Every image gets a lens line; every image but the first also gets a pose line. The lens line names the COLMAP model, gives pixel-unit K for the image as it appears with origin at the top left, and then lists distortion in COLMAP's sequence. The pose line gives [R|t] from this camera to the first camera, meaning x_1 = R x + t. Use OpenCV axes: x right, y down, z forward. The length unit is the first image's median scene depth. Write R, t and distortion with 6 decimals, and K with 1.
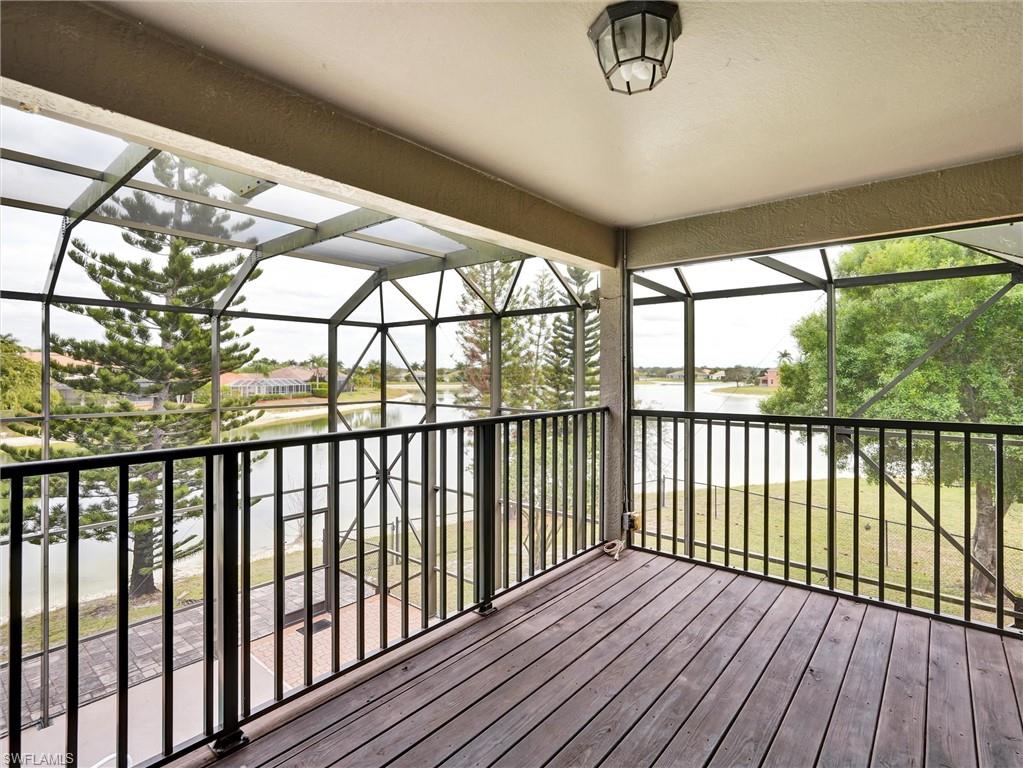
lens RADIAL K [[507.9, 0, 512.4], [0, 507.9, 378.3], [0, 0, 1]] dist [-0.015850, 0.001826]
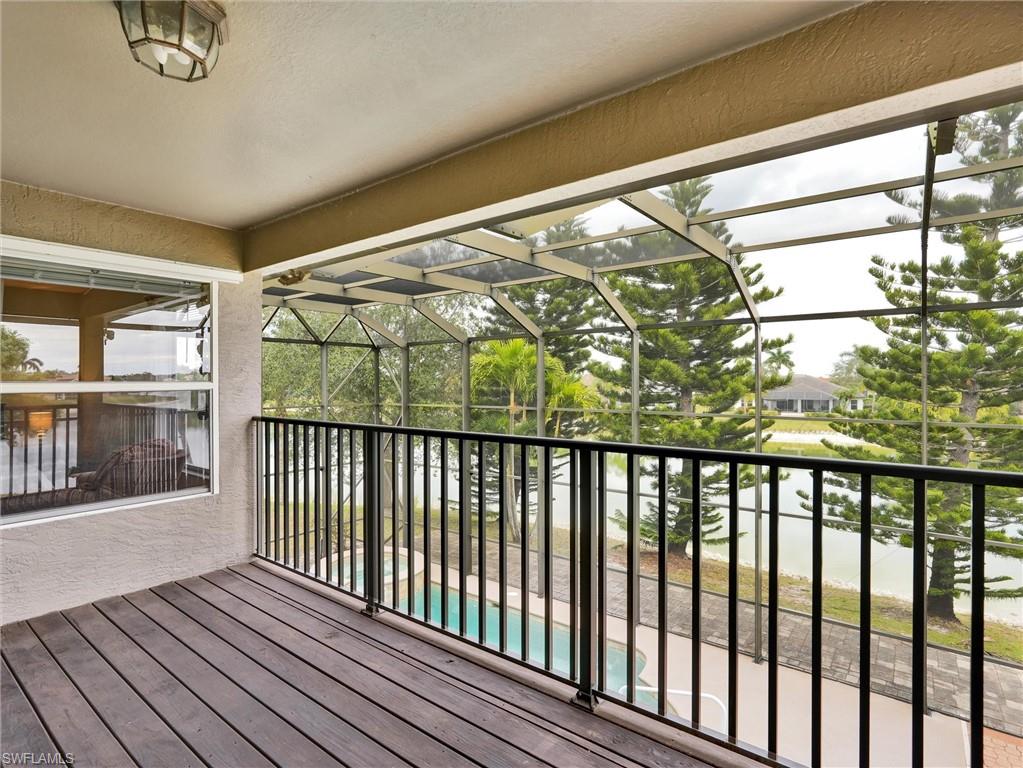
lens RADIAL K [[487.6, 0, 511.8], [0, 487.6, 395.6], [0, 0, 1]] dist [-0.000562, 0.000380]
pose [[0.075946, 0.024217, -0.996818, 0.114887], [-0.004230, 0.999704, 0.023965, -0.001035], [0.997103, 0.002397, 0.076026, 0.149727]]
